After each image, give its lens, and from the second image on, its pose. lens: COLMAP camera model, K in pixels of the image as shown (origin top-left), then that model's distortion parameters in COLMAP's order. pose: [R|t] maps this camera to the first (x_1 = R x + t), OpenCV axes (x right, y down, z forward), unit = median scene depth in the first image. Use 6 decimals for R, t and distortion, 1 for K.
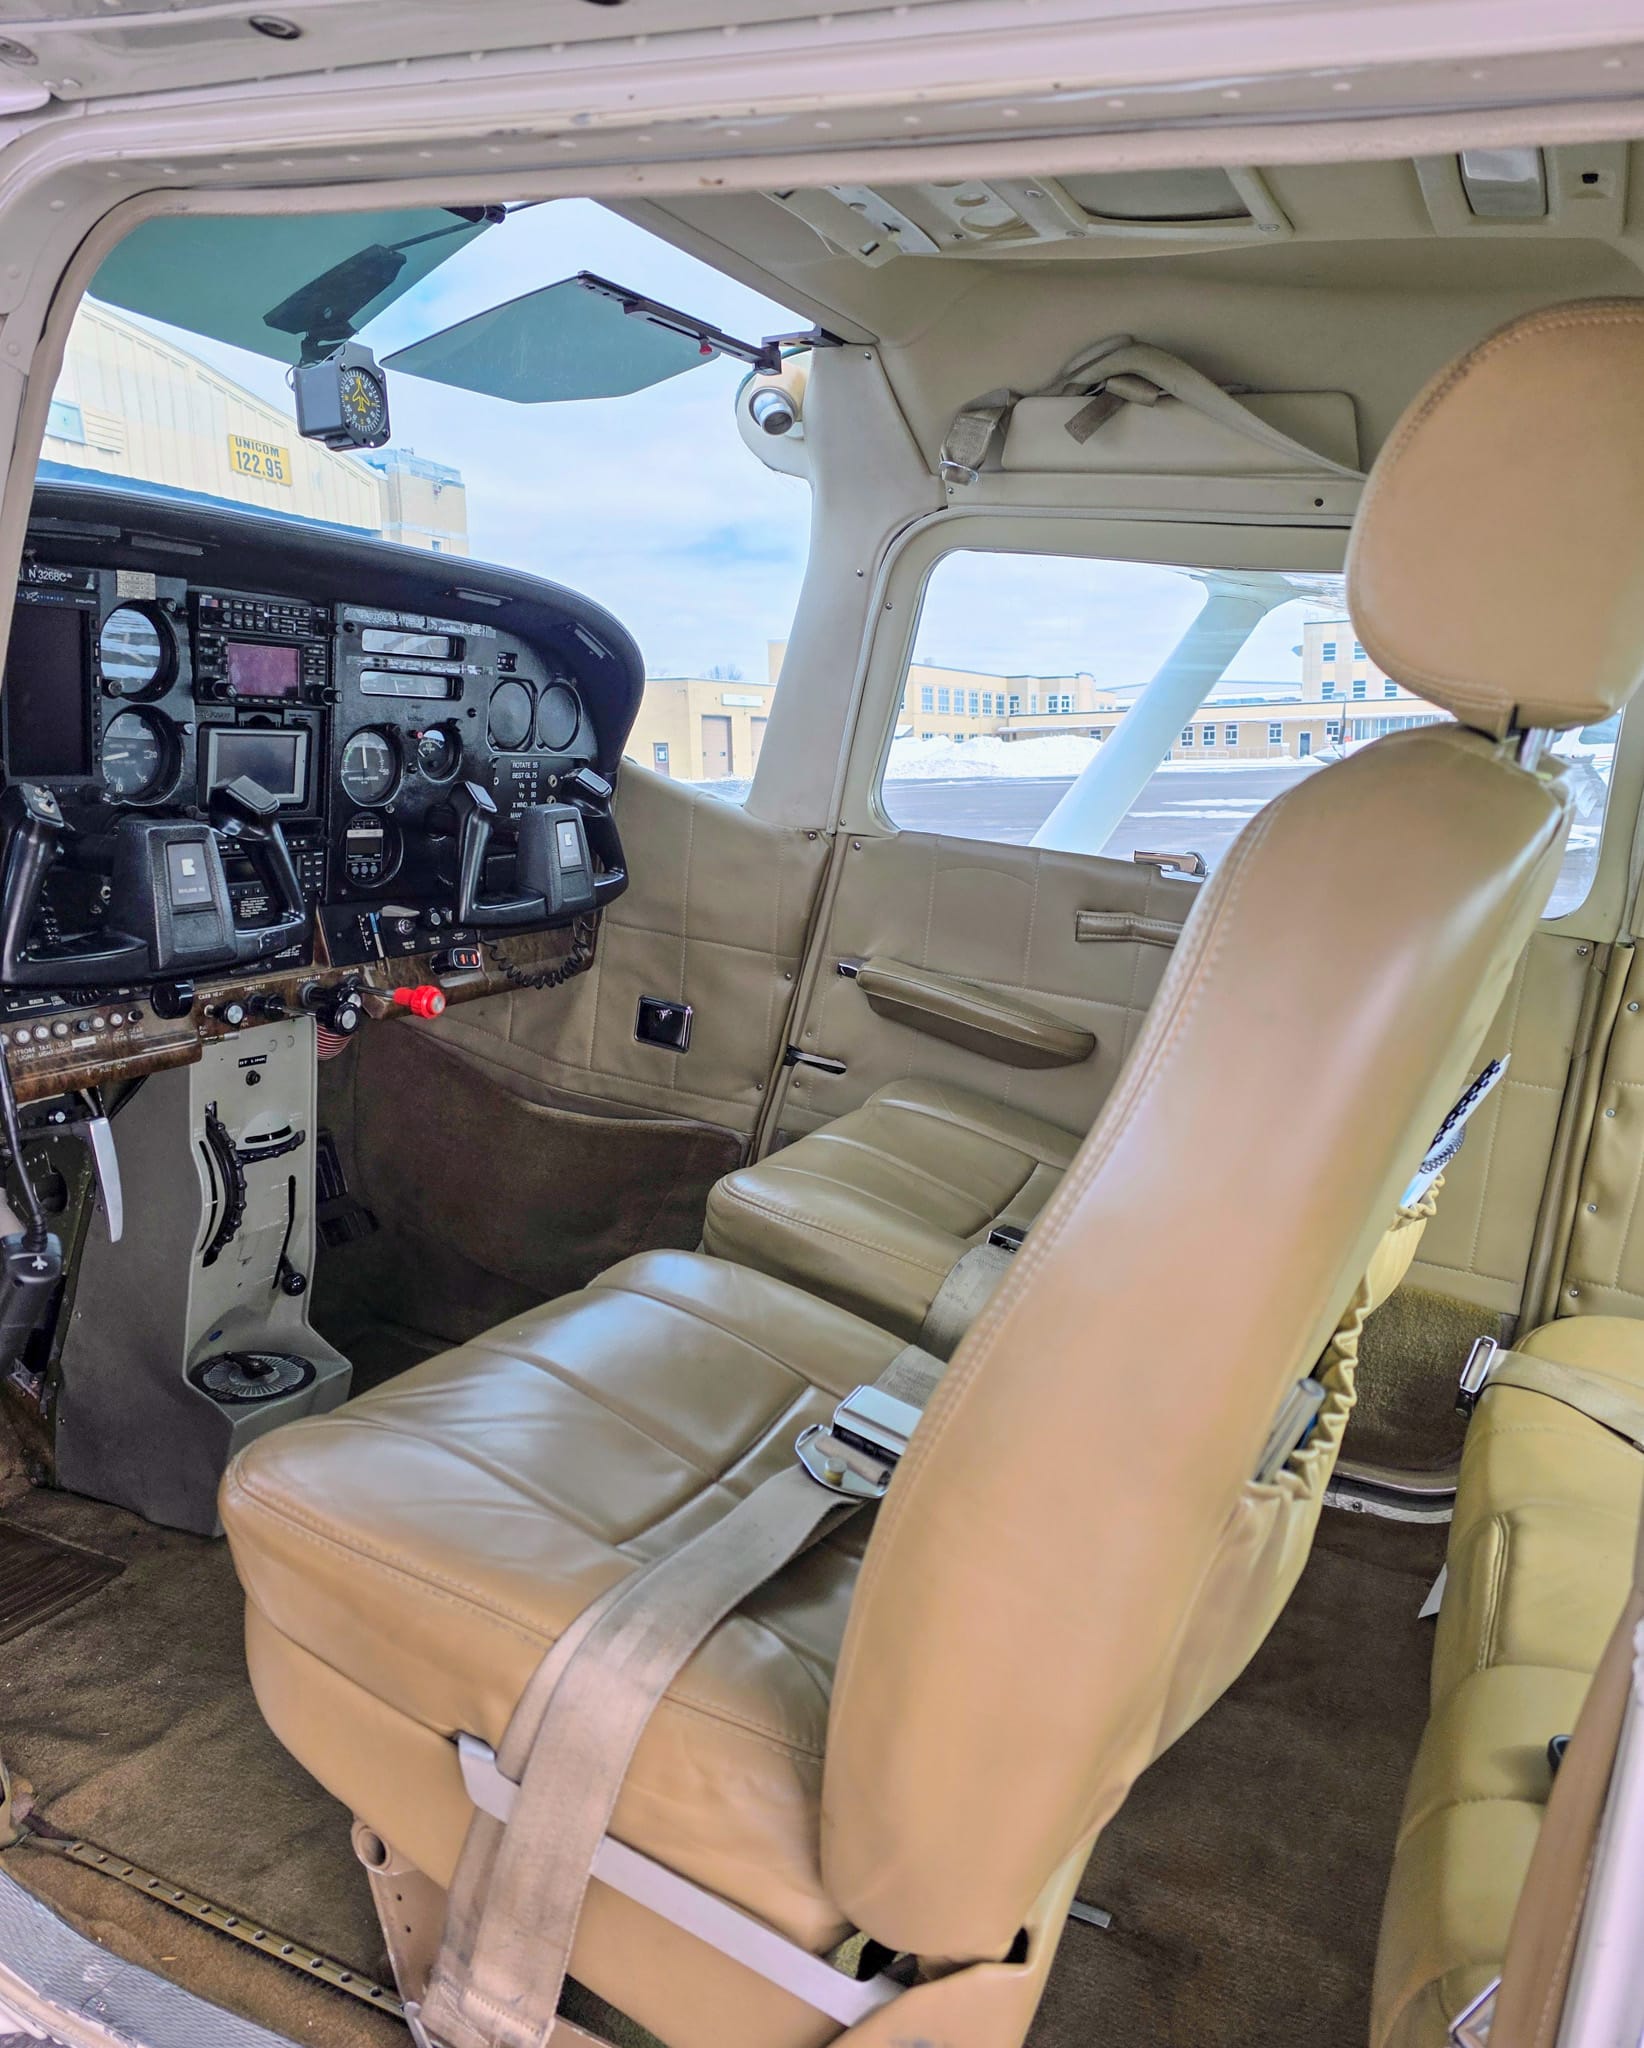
lens RADIAL K [[1519.9, 0, 840.1], [0, 1519.9, 938.9], [0, 0, 1]] dist [0.080464, -0.041956]
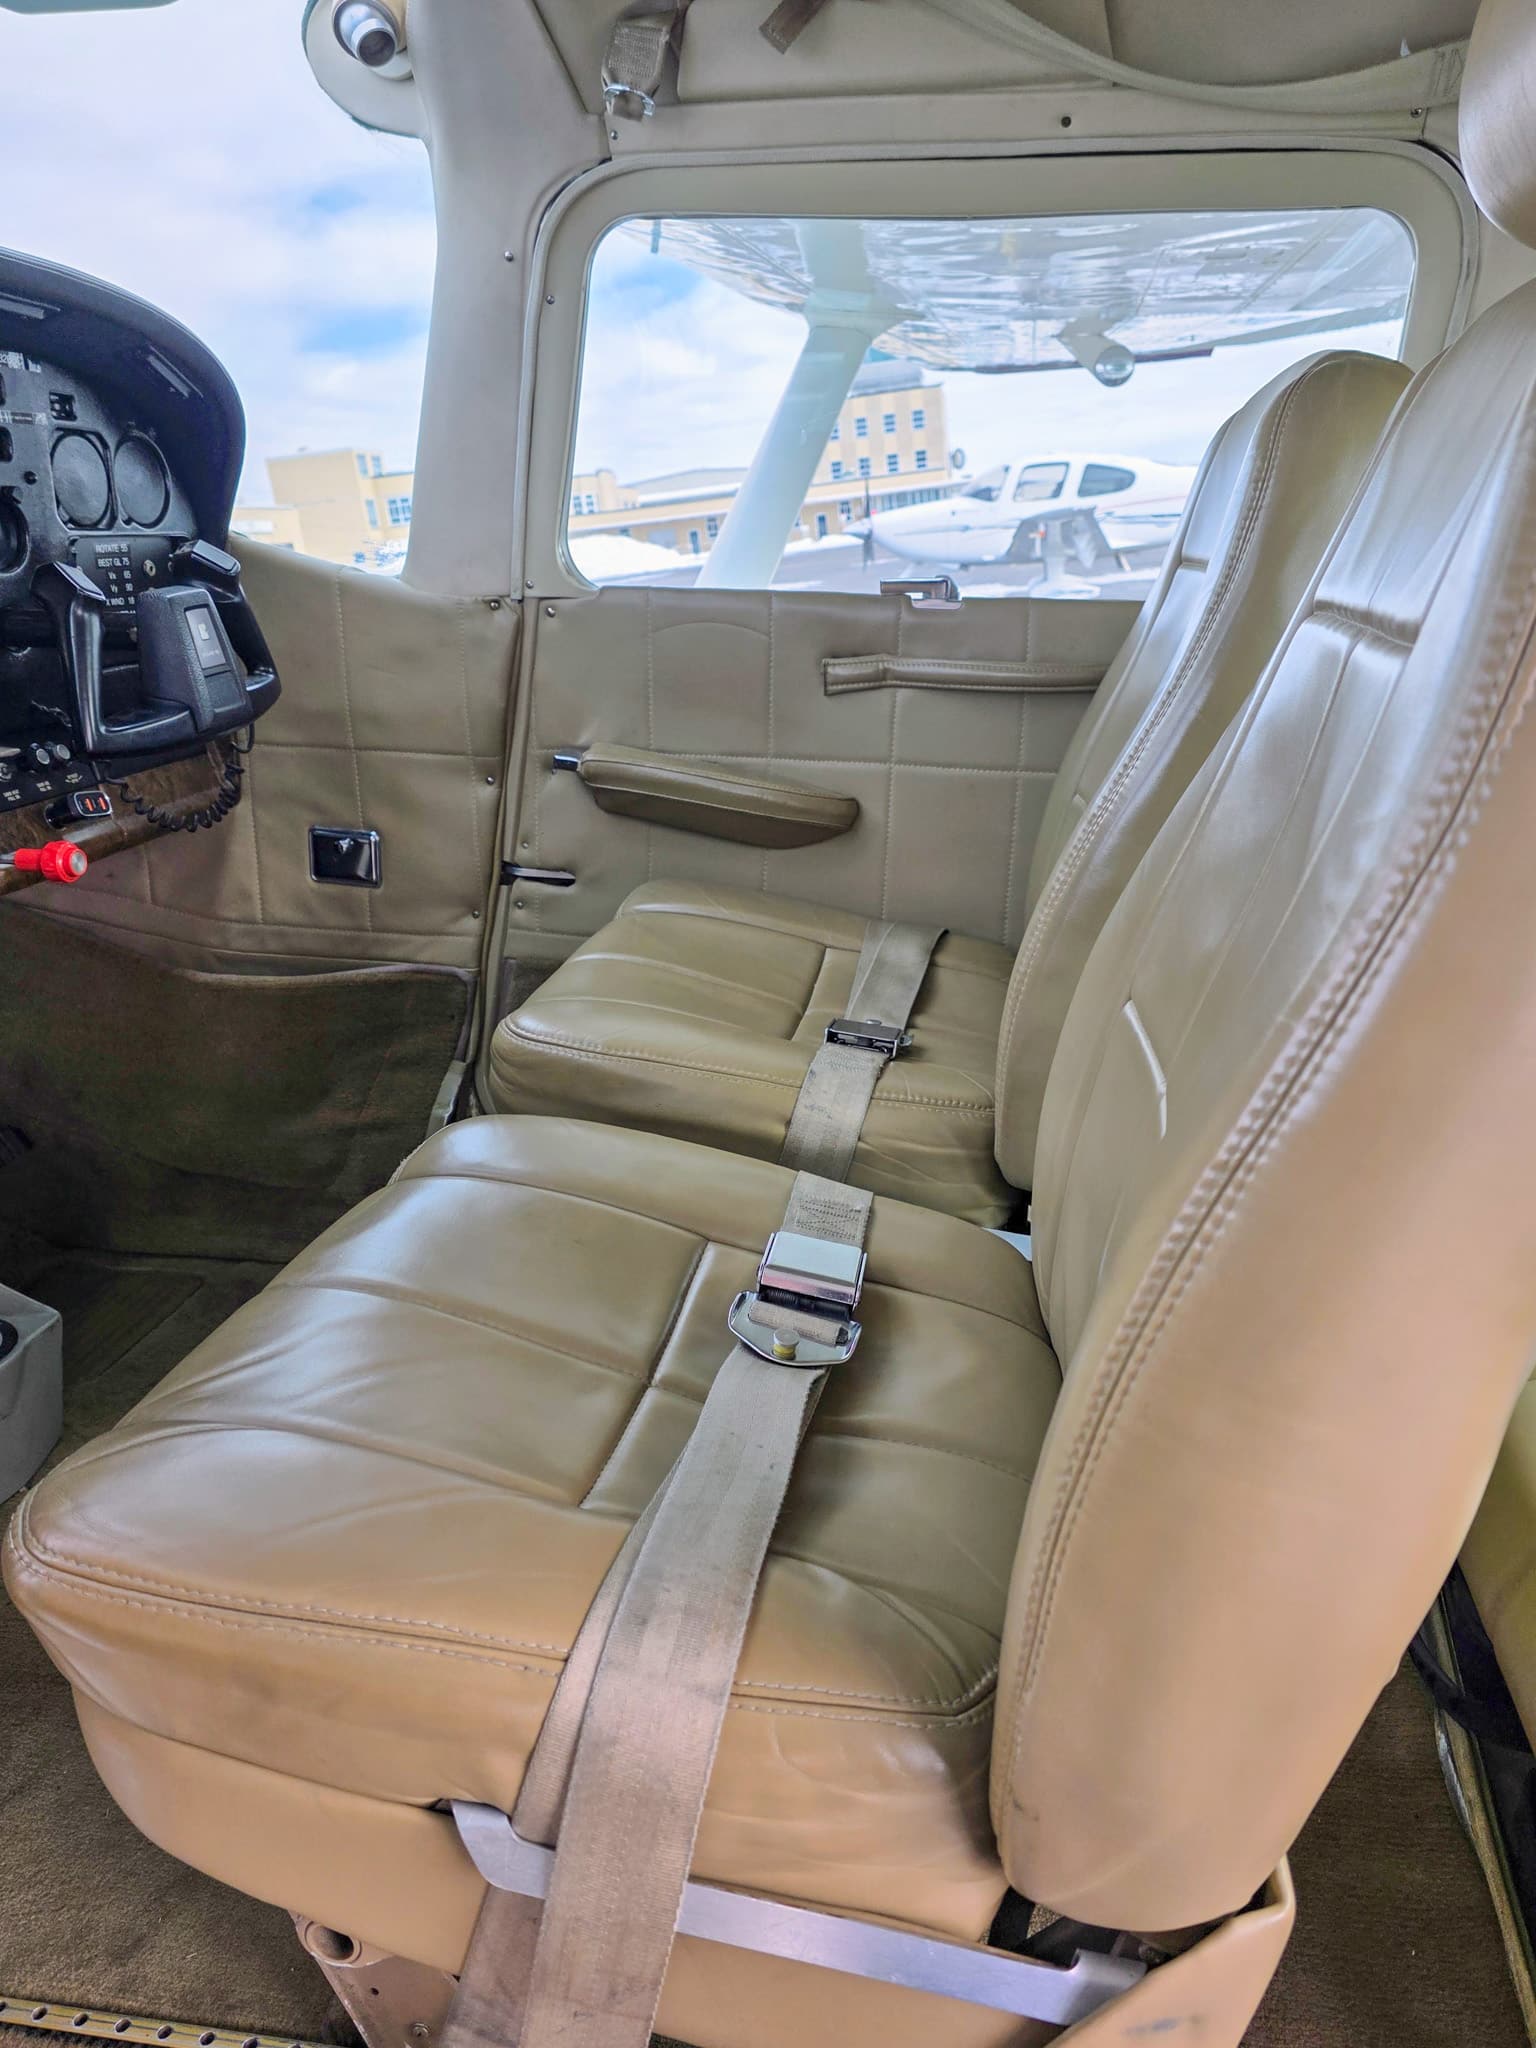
lens RADIAL K [[1466.9, 0, 772.4], [0, 1466.9, 1012.5], [0, 0, 1]] dist [0.055576, -0.043080]
pose [[0.963048, -0.161916, 0.215227, -0.093075], [0.121737, 0.974516, 0.188413, 0.017456], [-0.240249, -0.155249, 0.958216, 0.172300]]
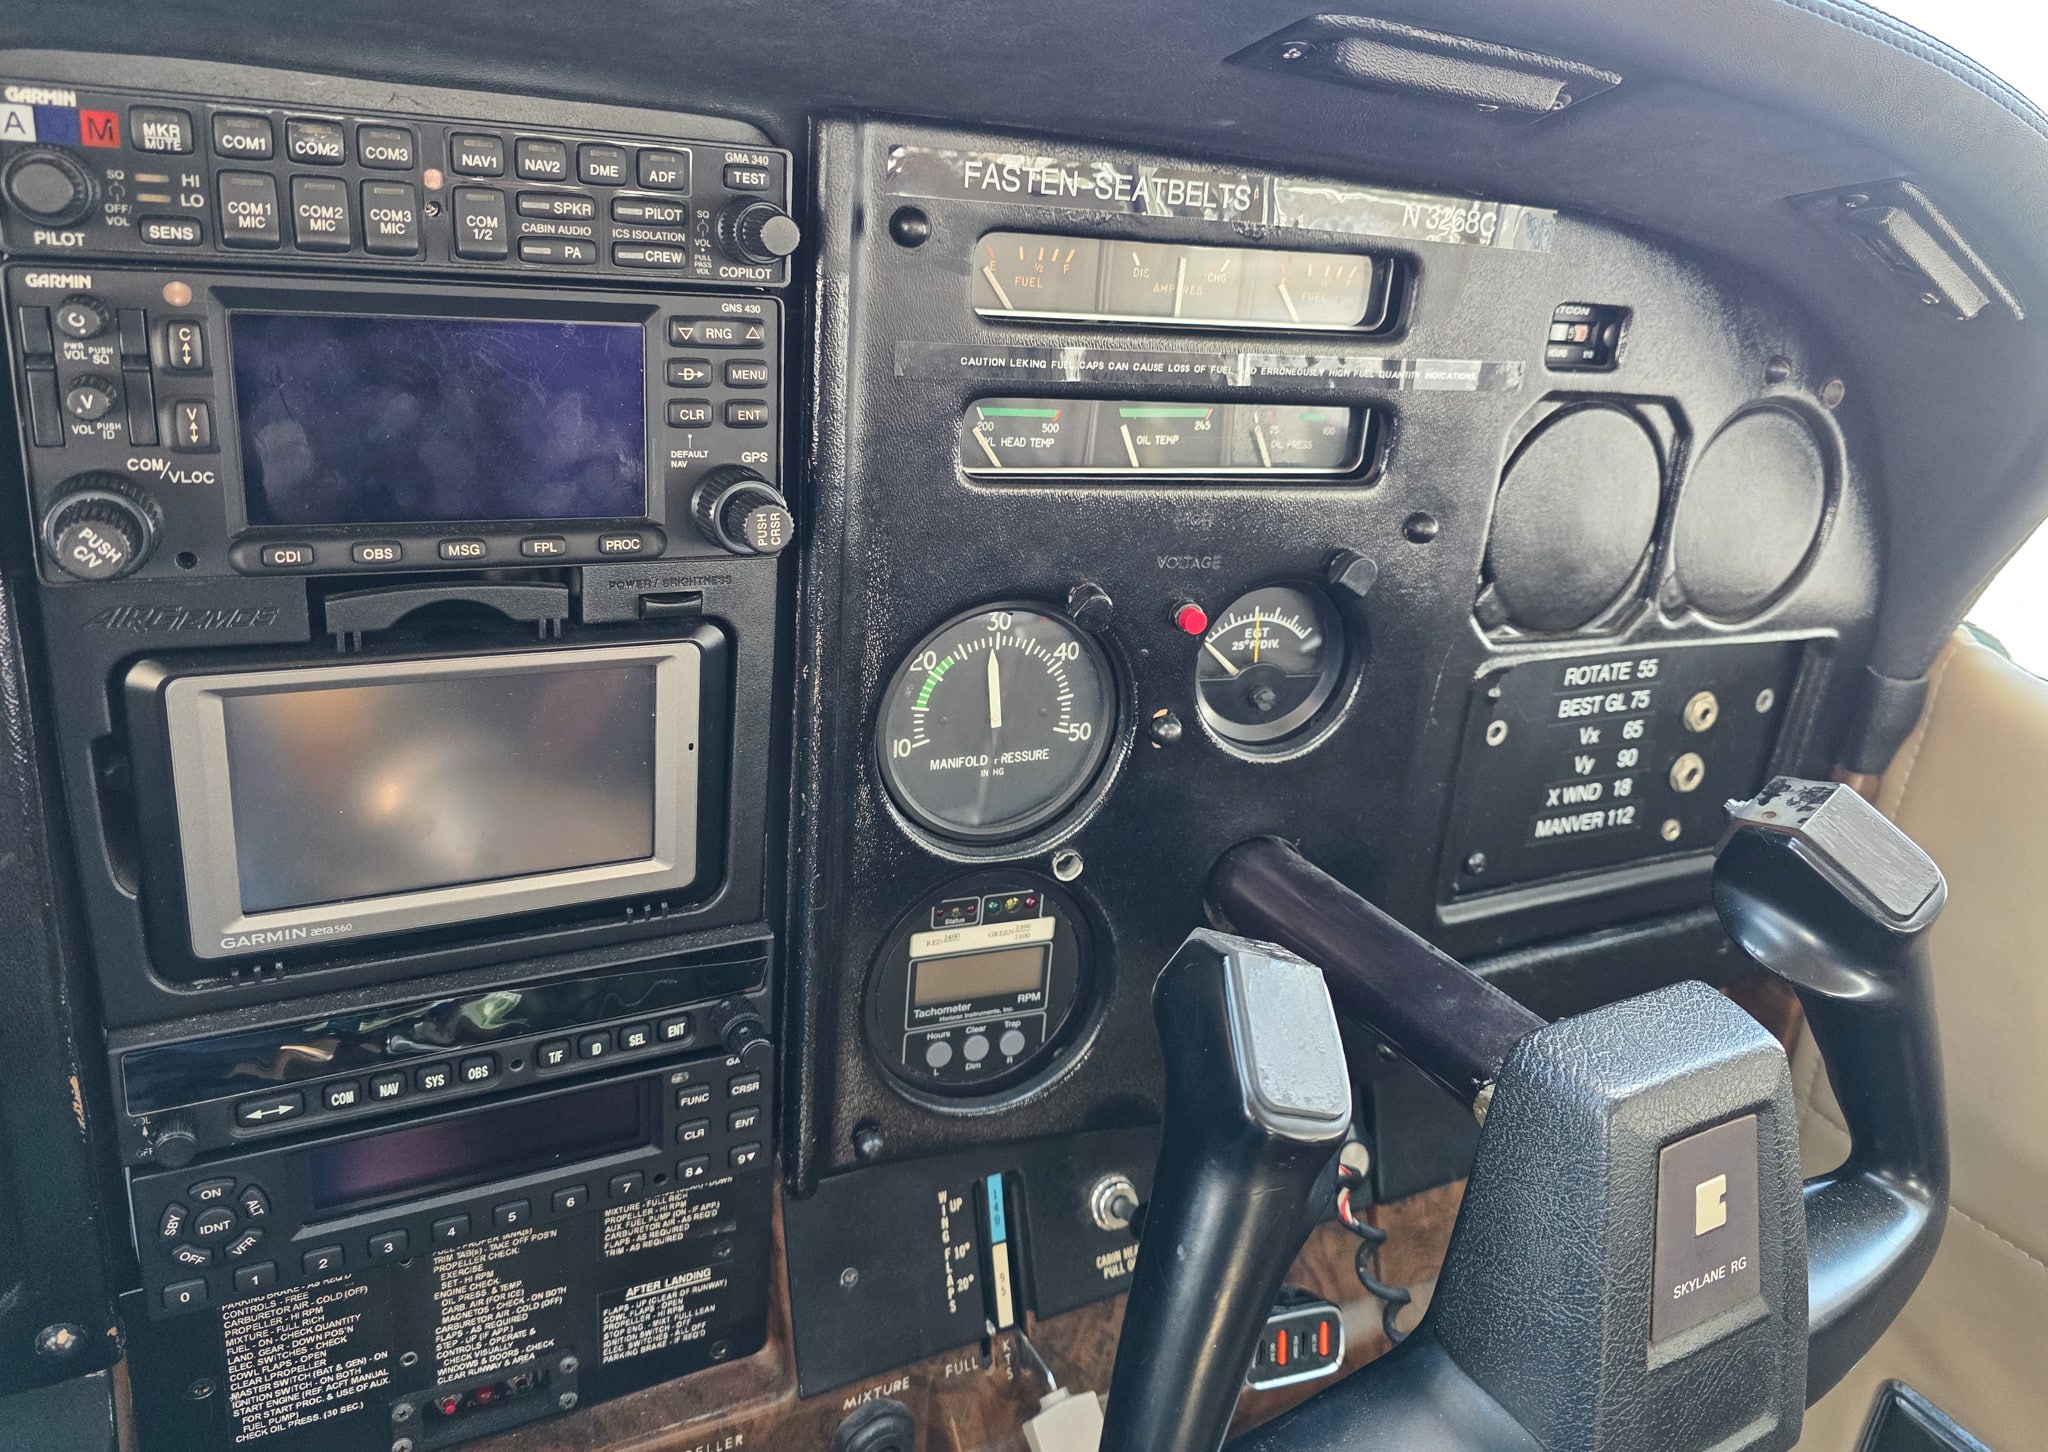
lens RADIAL K [[1437.1, 0, 1037.1], [0, 1437.1, 678.3], [0, 0, 1]] dist [0.028663, -0.027908]
pose [[0.807049, 0.153676, -0.570136, -0.151454], [-0.096130, 0.986853, 0.129924, -0.156991], [0.582607, -0.050048, 0.811212, 0.789002]]
